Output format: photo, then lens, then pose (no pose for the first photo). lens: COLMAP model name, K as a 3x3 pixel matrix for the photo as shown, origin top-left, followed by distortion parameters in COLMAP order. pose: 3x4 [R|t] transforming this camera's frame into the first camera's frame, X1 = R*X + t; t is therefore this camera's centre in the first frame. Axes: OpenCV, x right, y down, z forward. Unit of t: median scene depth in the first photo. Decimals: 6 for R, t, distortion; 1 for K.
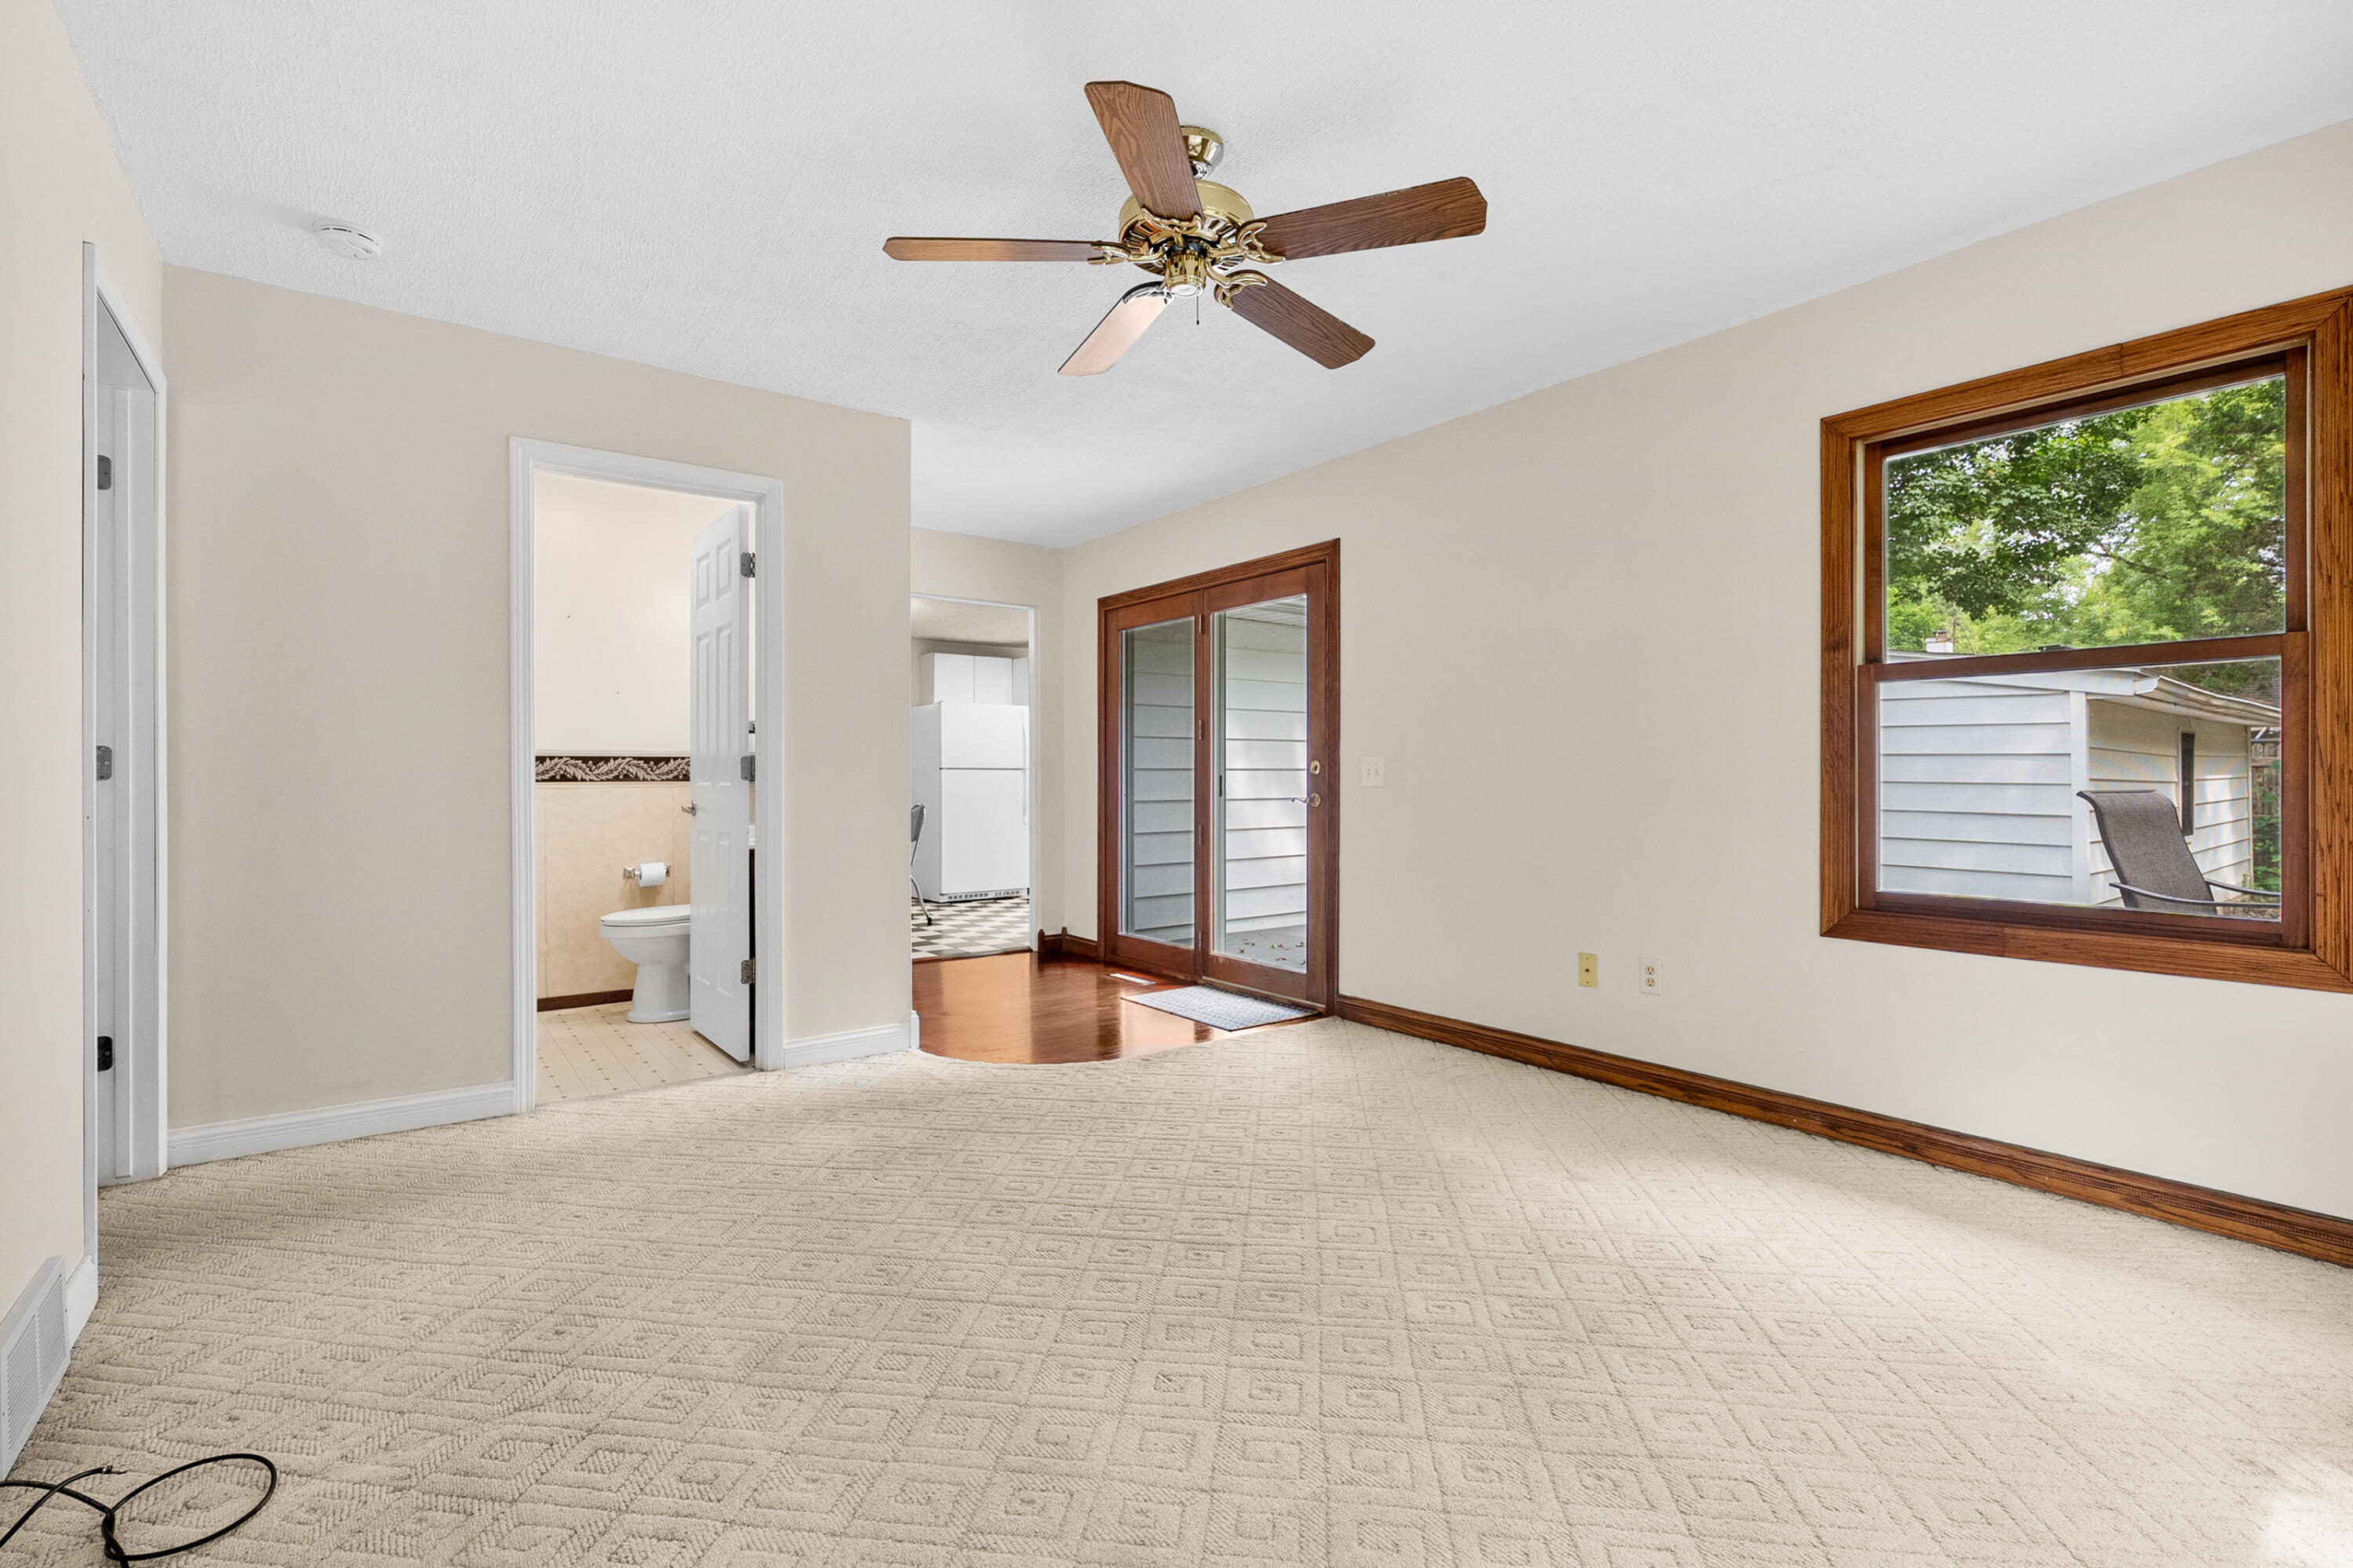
lens RADIAL K [[1056.4, 0, 1171.2], [0, 1056.4, 780.7], [0, 0, 1]] dist [-0.005577, 0.000008]
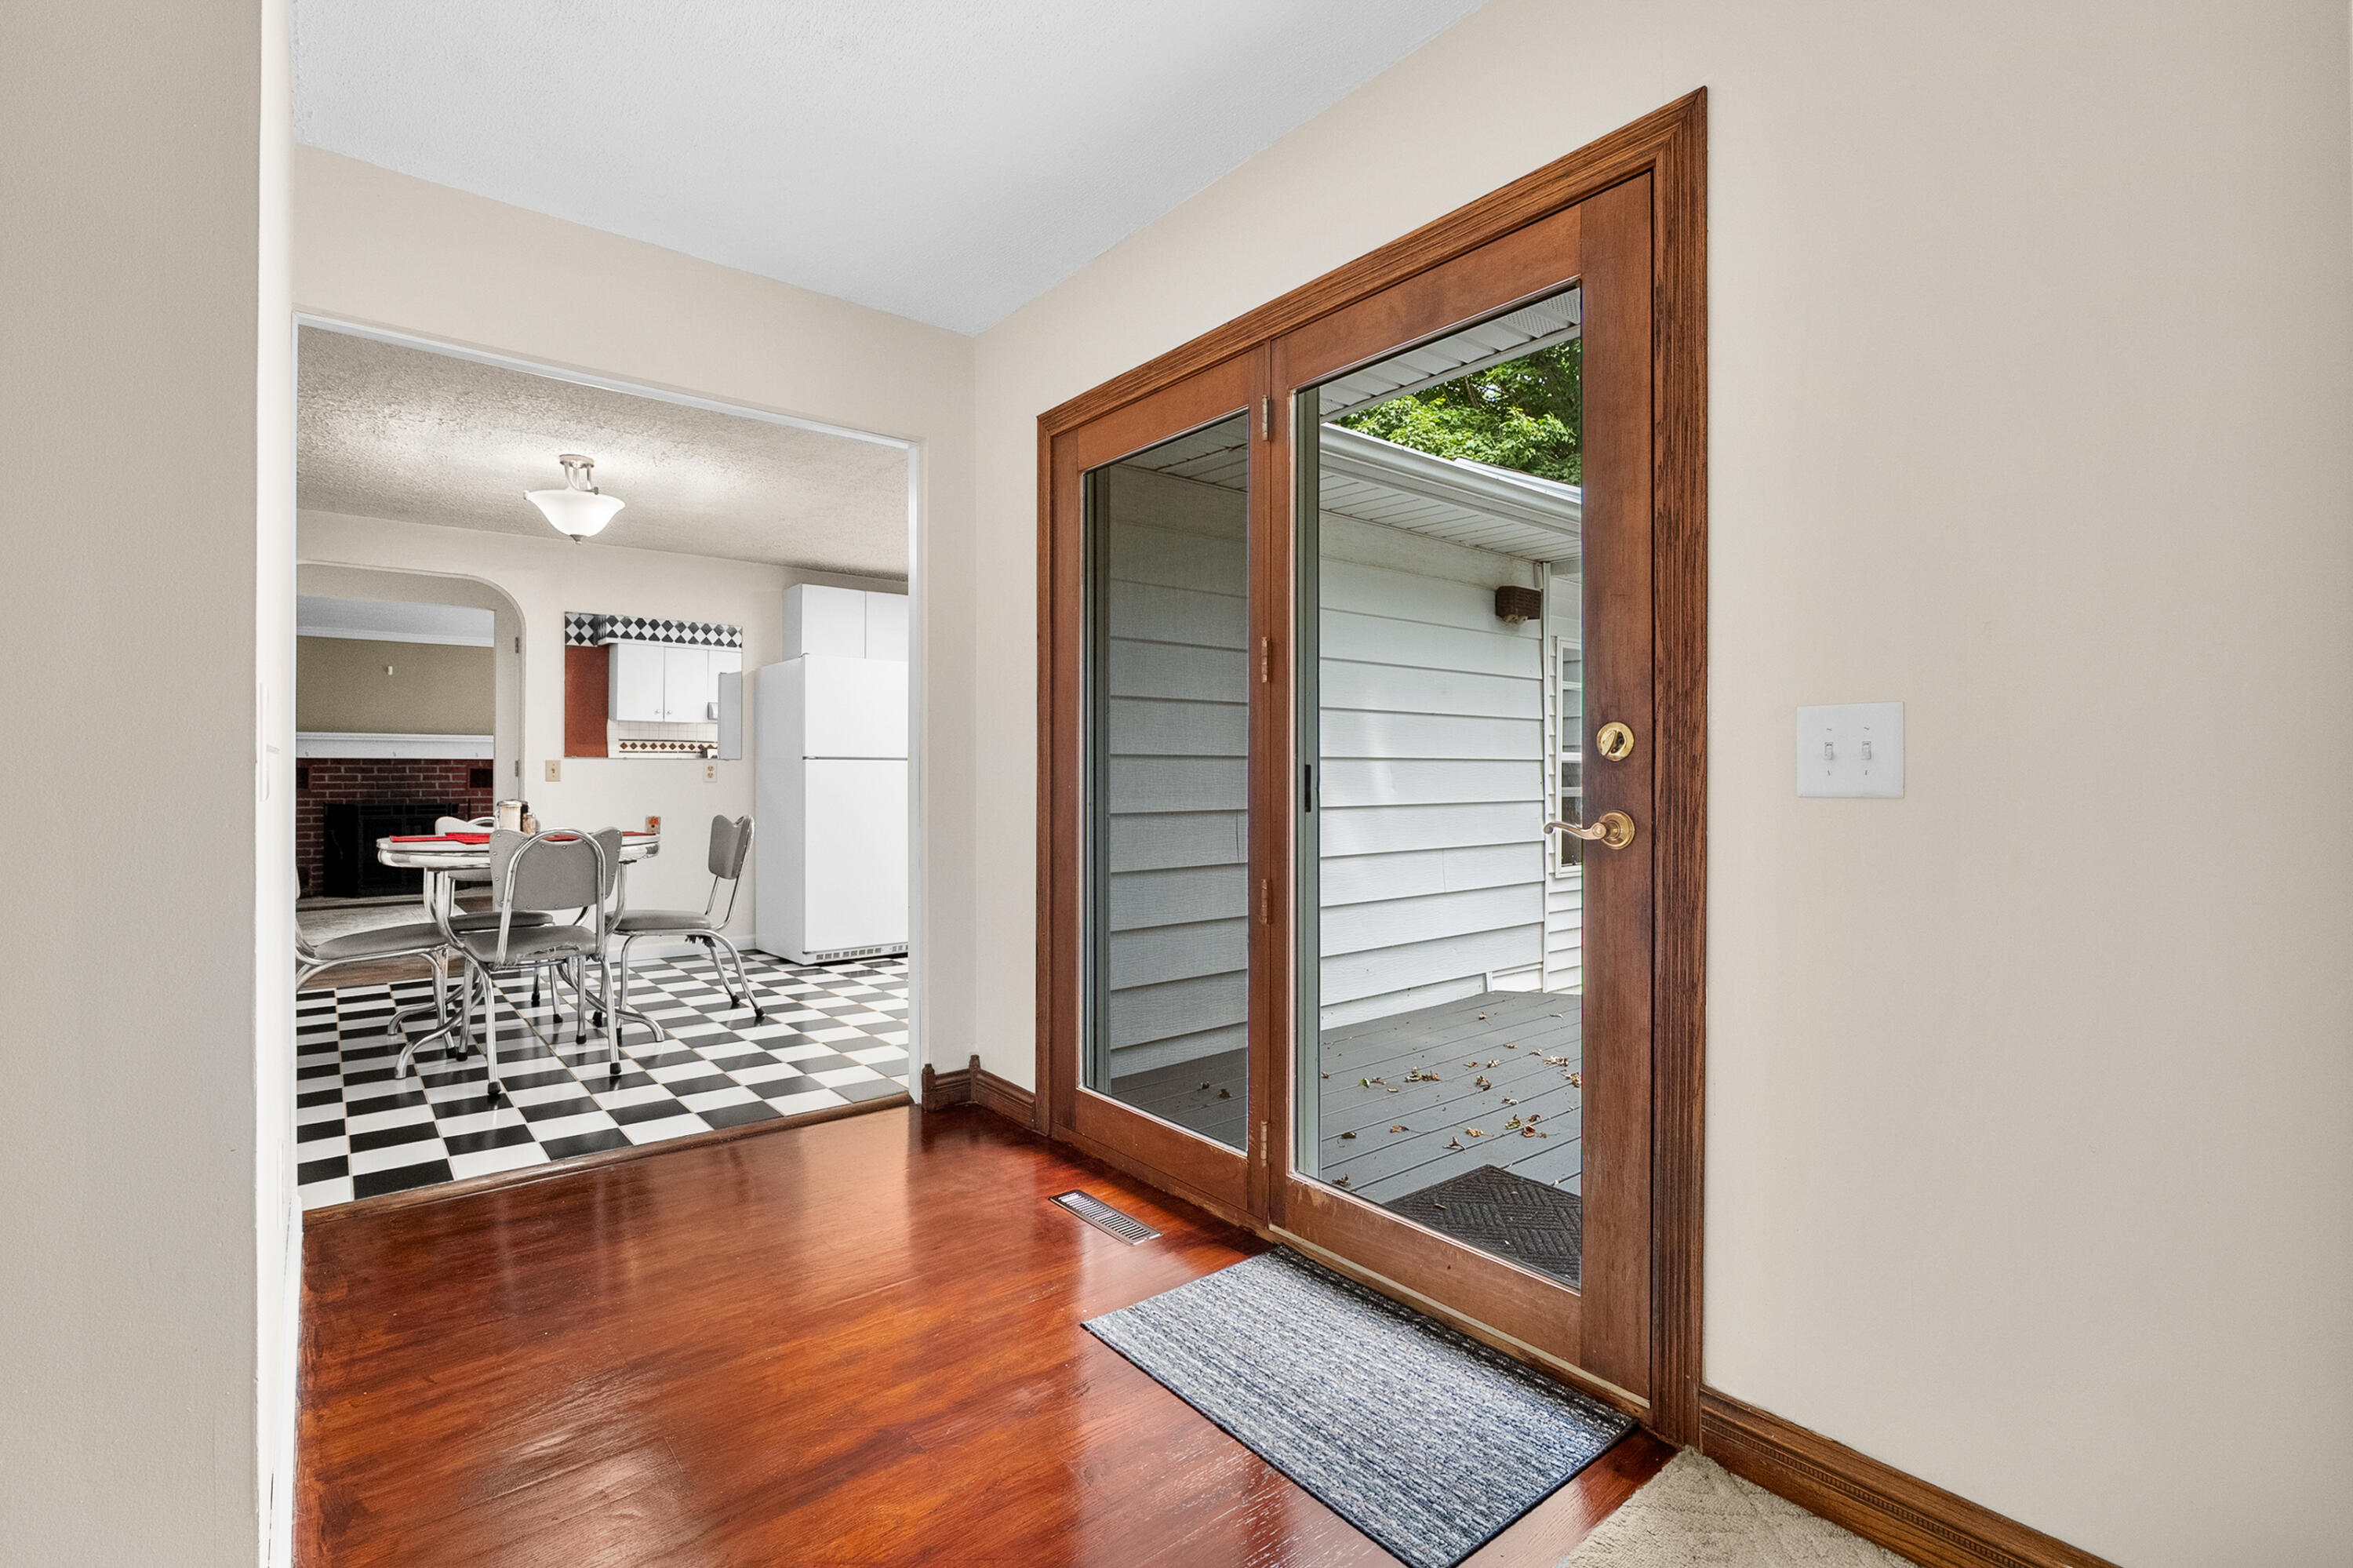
lens RADIAL K [[1056.4, 0, 1171.2], [0, 1056.4, 780.7], [0, 0, 1]] dist [-0.005577, 0.000008]
pose [[0.999334, 0.002062, 0.036434, -0.022790], [-0.002145, 0.999995, 0.002235, 0.000235], [-0.036429, -0.002312, 0.999334, 0.473926]]
